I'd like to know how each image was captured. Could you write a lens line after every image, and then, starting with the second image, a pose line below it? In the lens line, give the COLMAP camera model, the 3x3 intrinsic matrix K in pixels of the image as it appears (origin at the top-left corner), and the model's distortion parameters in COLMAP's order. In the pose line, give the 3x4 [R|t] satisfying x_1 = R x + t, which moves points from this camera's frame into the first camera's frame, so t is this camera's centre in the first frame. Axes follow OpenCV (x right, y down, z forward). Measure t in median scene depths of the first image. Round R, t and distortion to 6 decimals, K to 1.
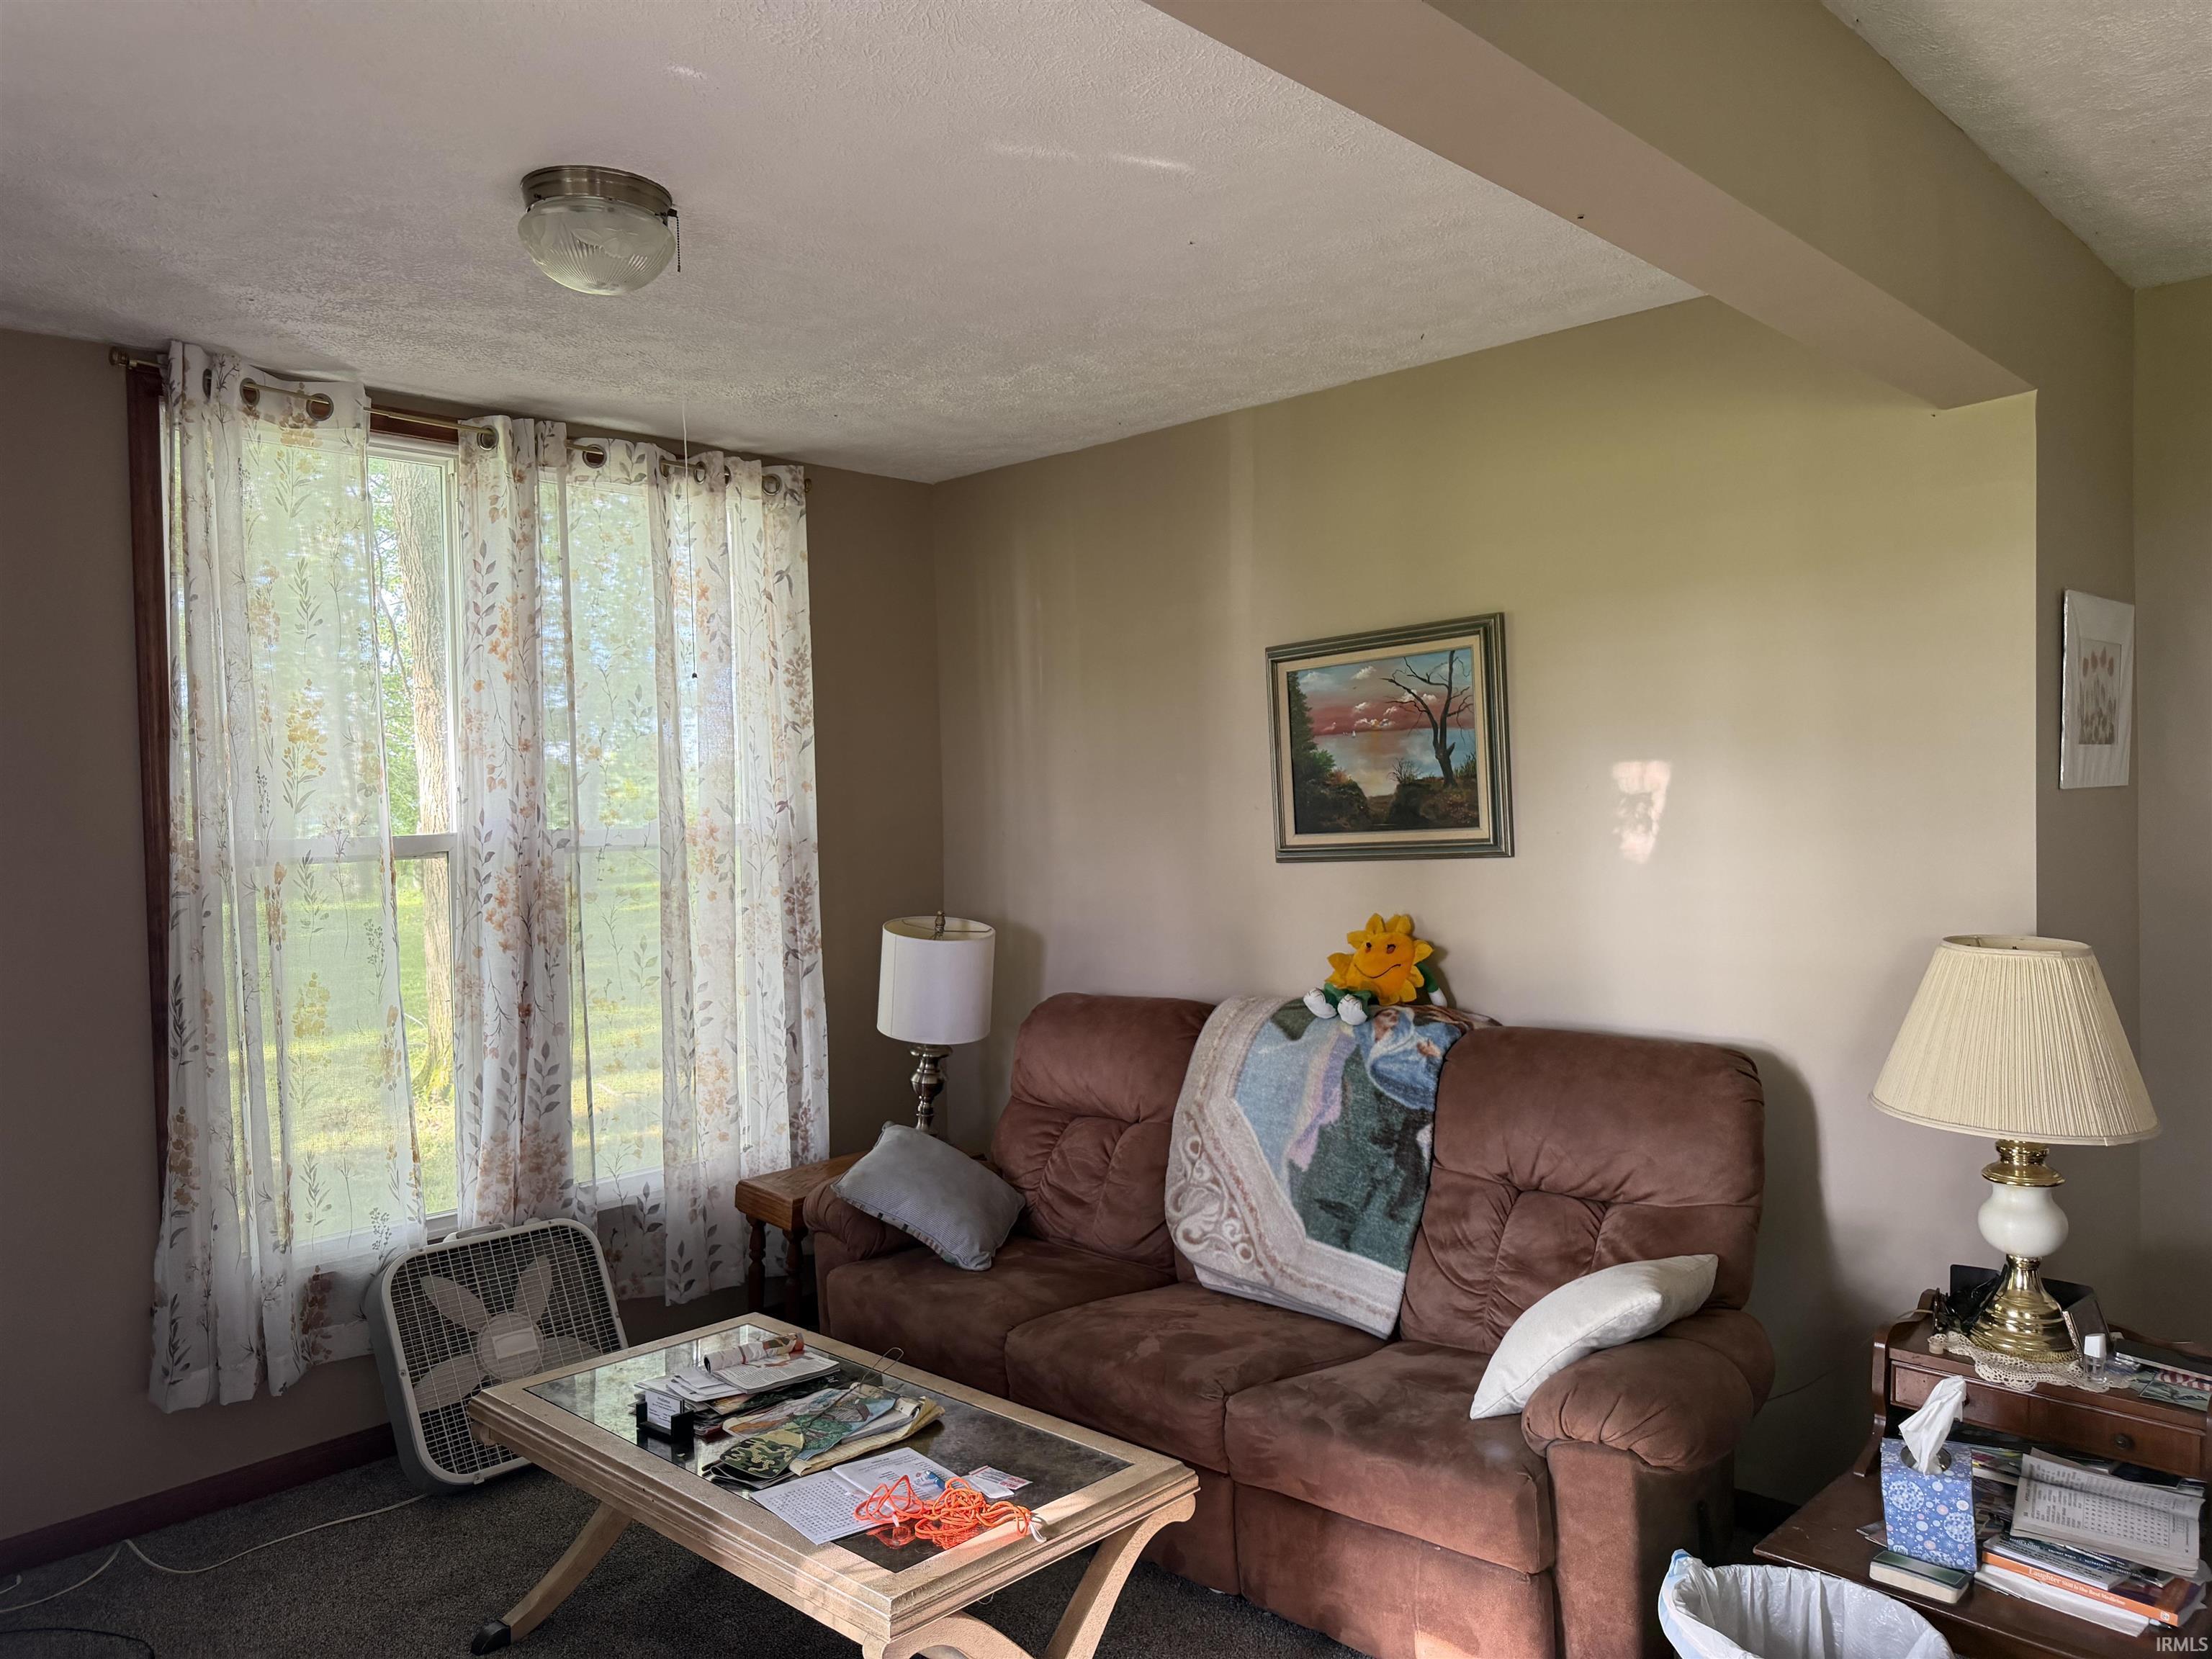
lens RADIAL K [[1537.5, 0, 1100.7], [0, 1537.5, 839.1], [0, 0, 1]] dist [0.006980, 0.002559]
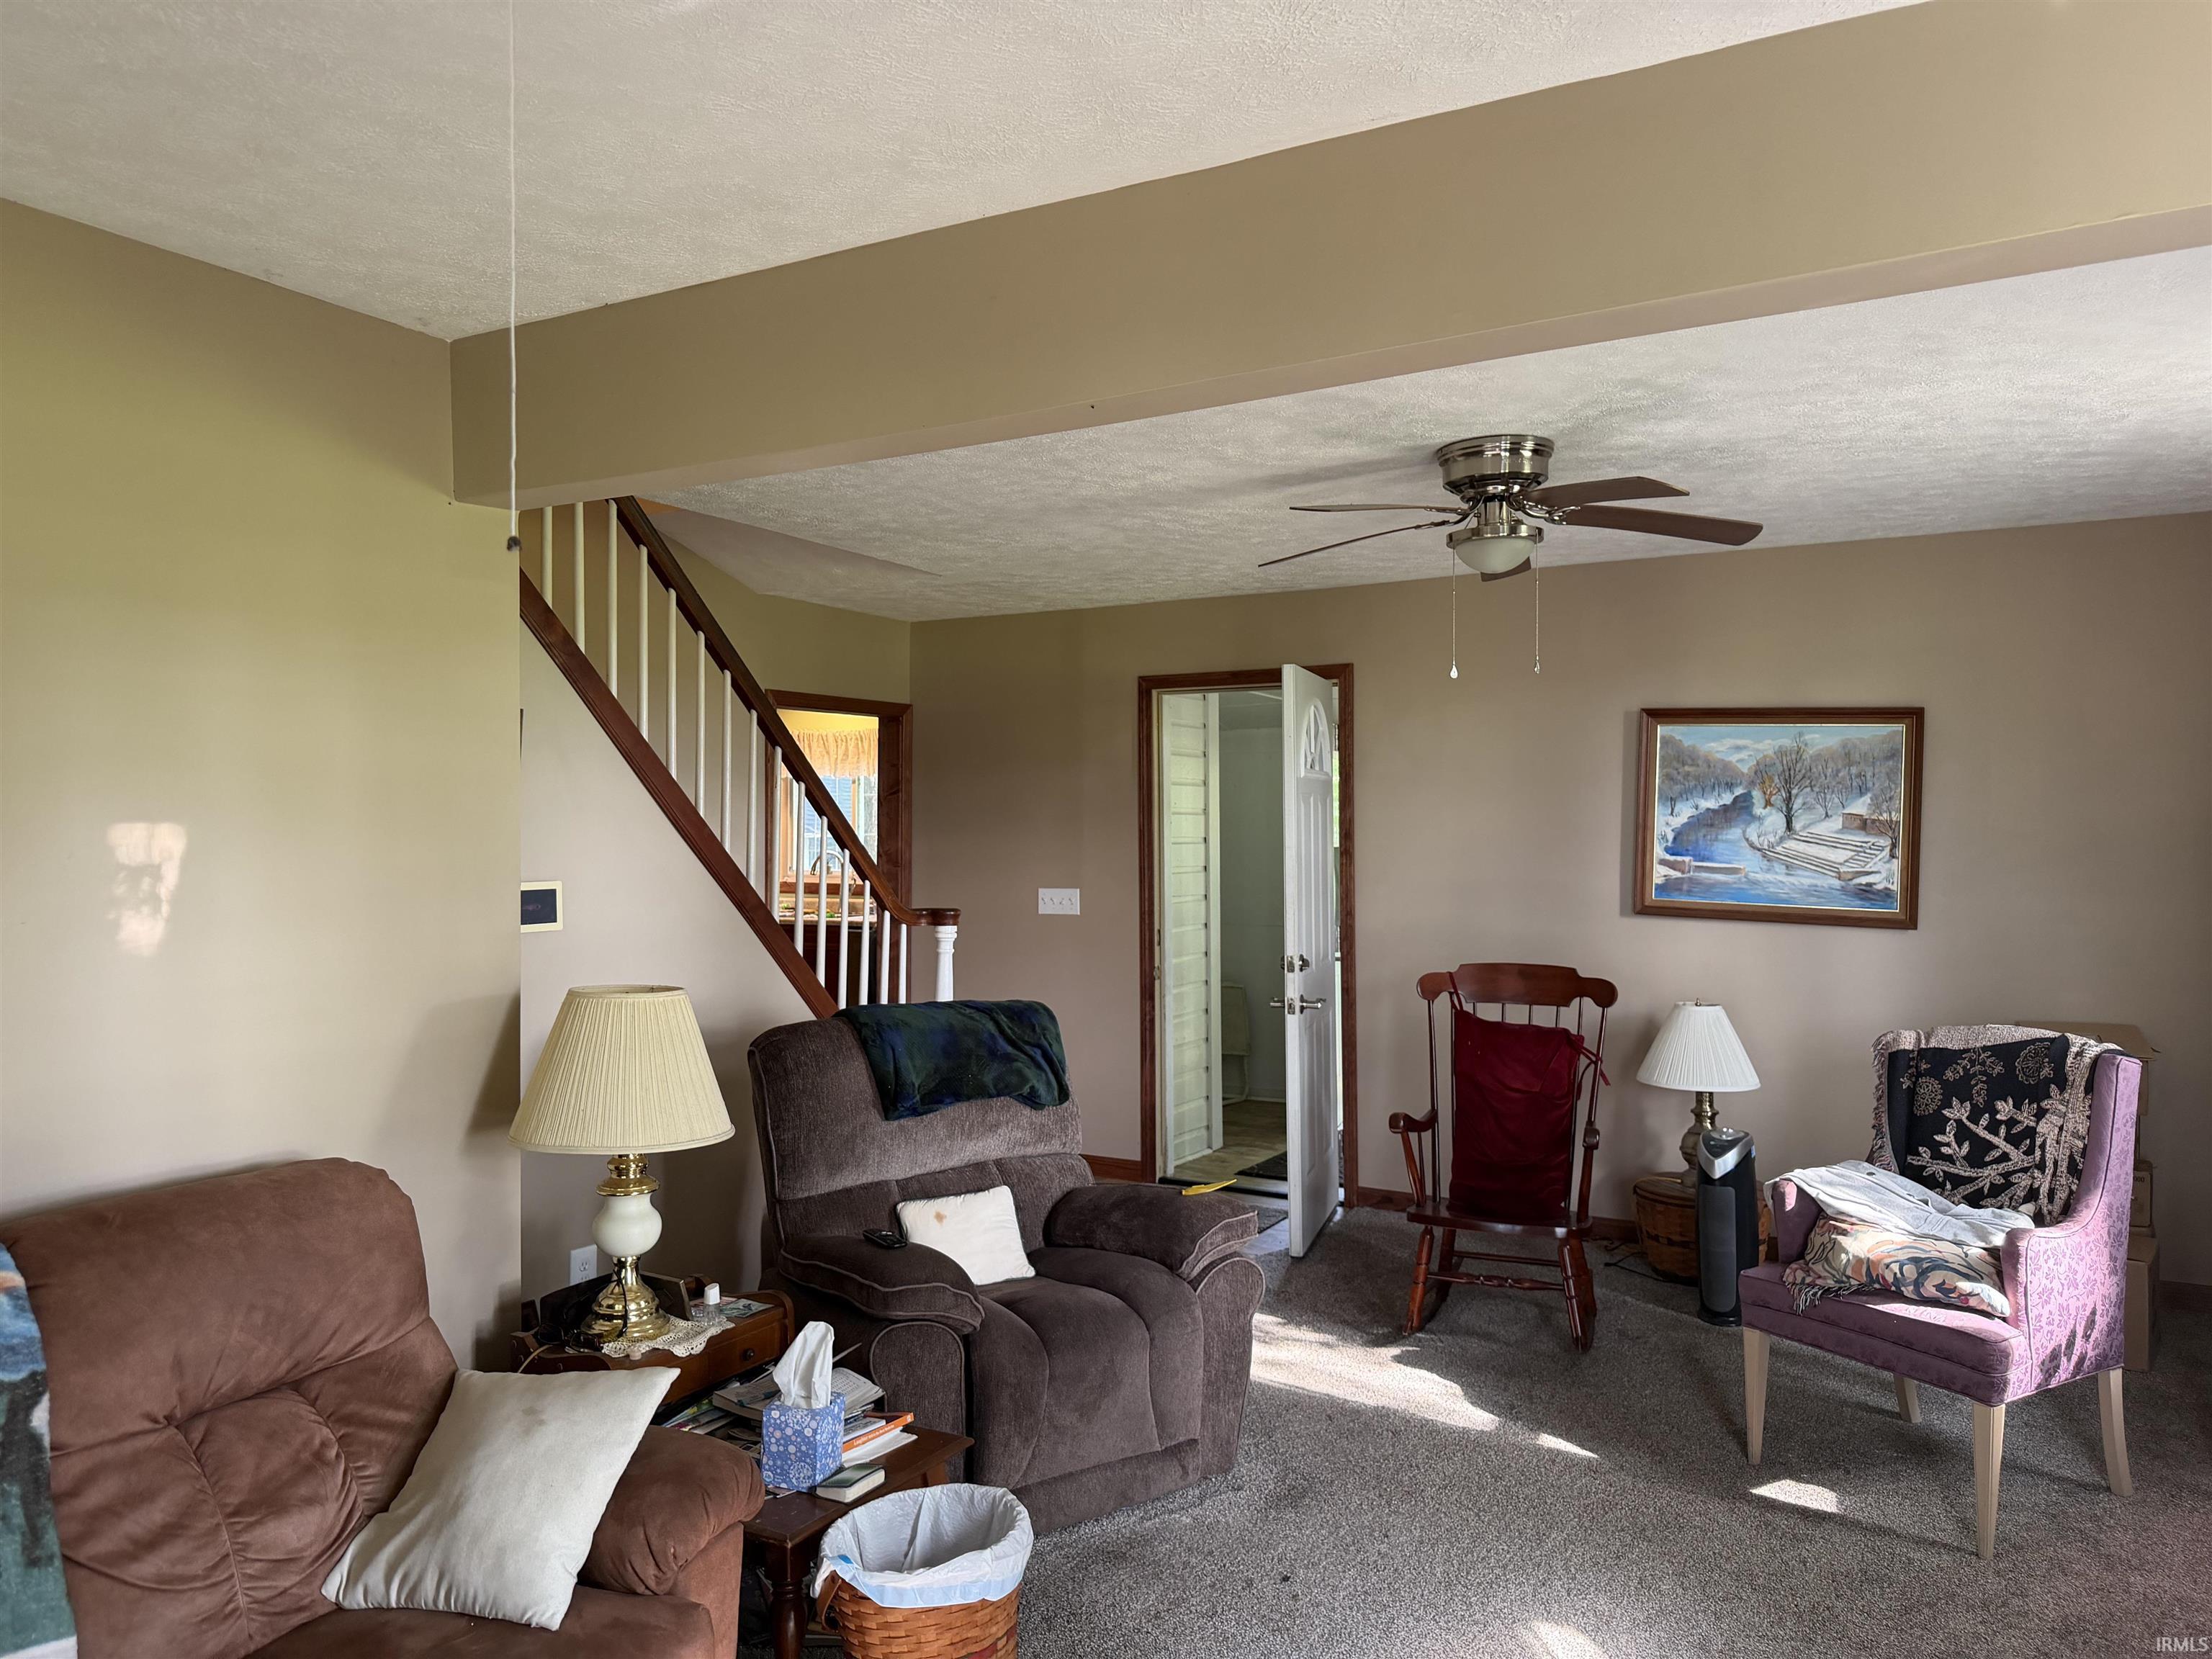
lens RADIAL K [[1537.5, 0, 1099.7], [0, 1537.5, 819.2], [0, 0, 1]] dist [0.006980, 0.002559]
pose [[-0.246030, 0.023318, 0.968982, -0.509148], [0.018126, 0.999646, -0.019454, -0.028941], [-0.969093, 0.012777, -0.246366, 0.732155]]
